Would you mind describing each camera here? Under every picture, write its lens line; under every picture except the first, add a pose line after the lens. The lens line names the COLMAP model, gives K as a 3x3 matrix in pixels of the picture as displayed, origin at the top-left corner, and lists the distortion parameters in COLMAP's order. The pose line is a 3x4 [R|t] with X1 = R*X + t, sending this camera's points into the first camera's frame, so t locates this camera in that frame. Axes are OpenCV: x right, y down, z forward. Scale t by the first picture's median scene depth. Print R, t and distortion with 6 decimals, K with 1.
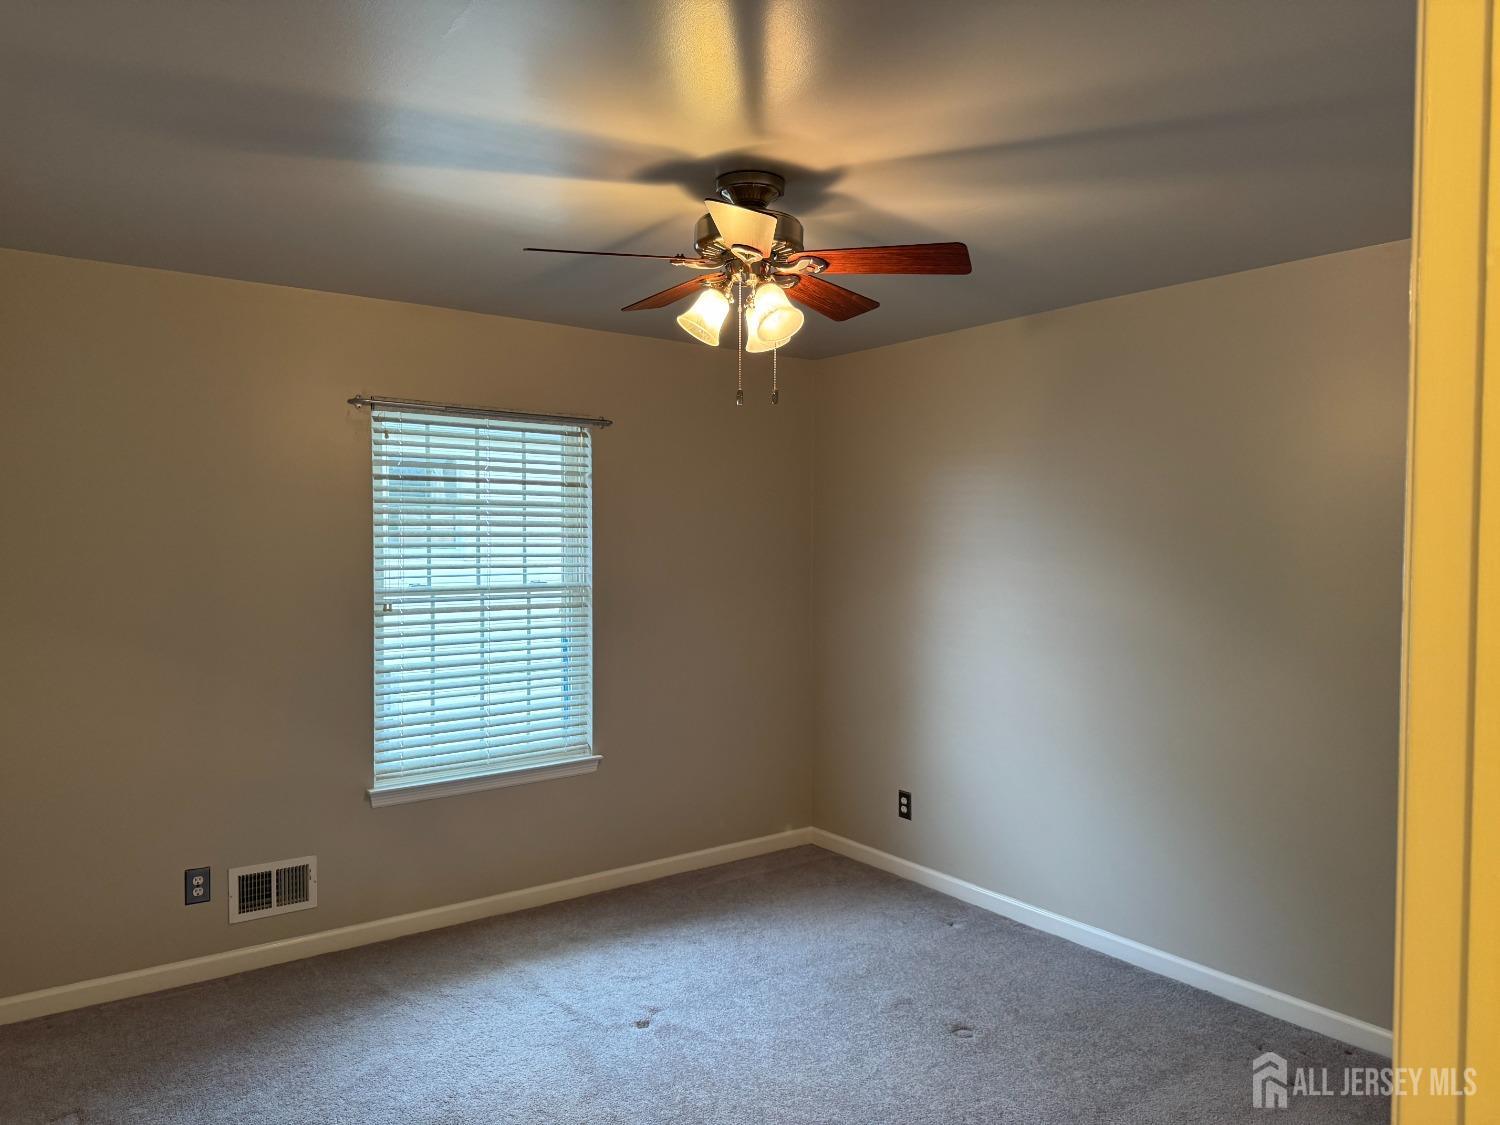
lens RADIAL K [[1066.2, 0, 750.0], [0, 1066.2, 562.5], [0, 0, 1]] dist [0.042569, -0.046312]
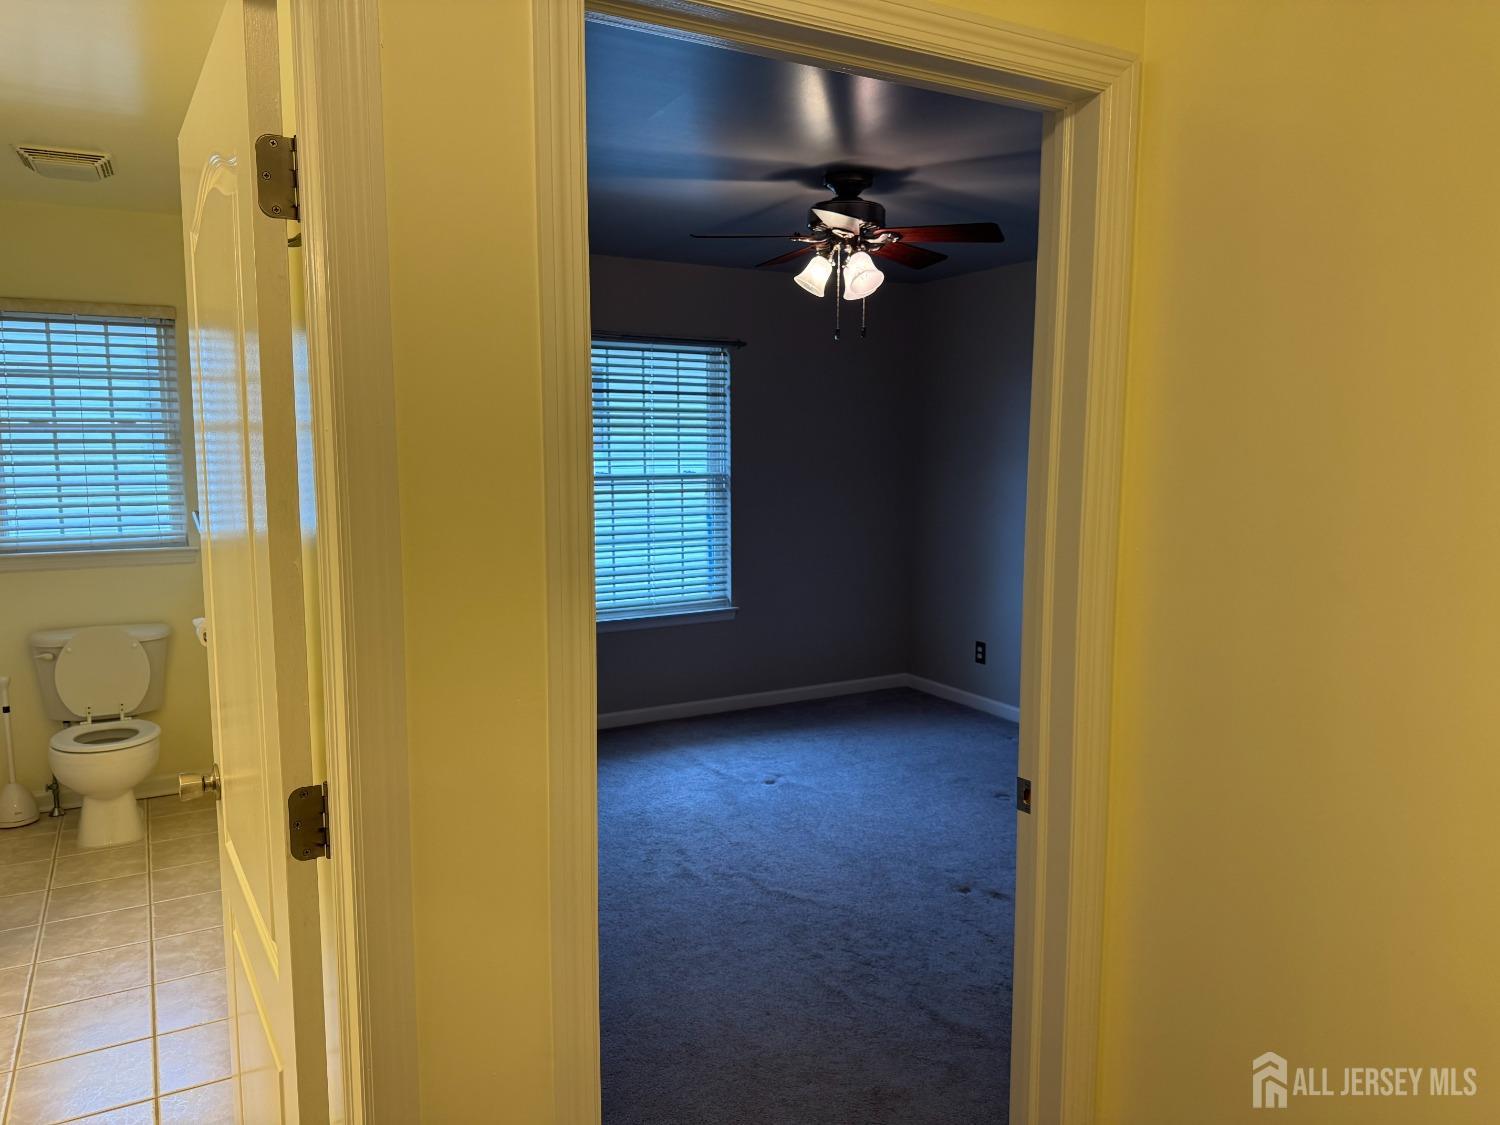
lens RADIAL K [[1066.2, 0, 750.0], [0, 1066.2, 562.5], [0, 0, 1]] dist [0.042569, -0.046312]
pose [[0.992896, 0.010420, -0.118532, 0.029531], [0.000193, 0.996016, 0.089176, 0.014056], [0.118989, -0.088565, 0.988938, -0.290776]]
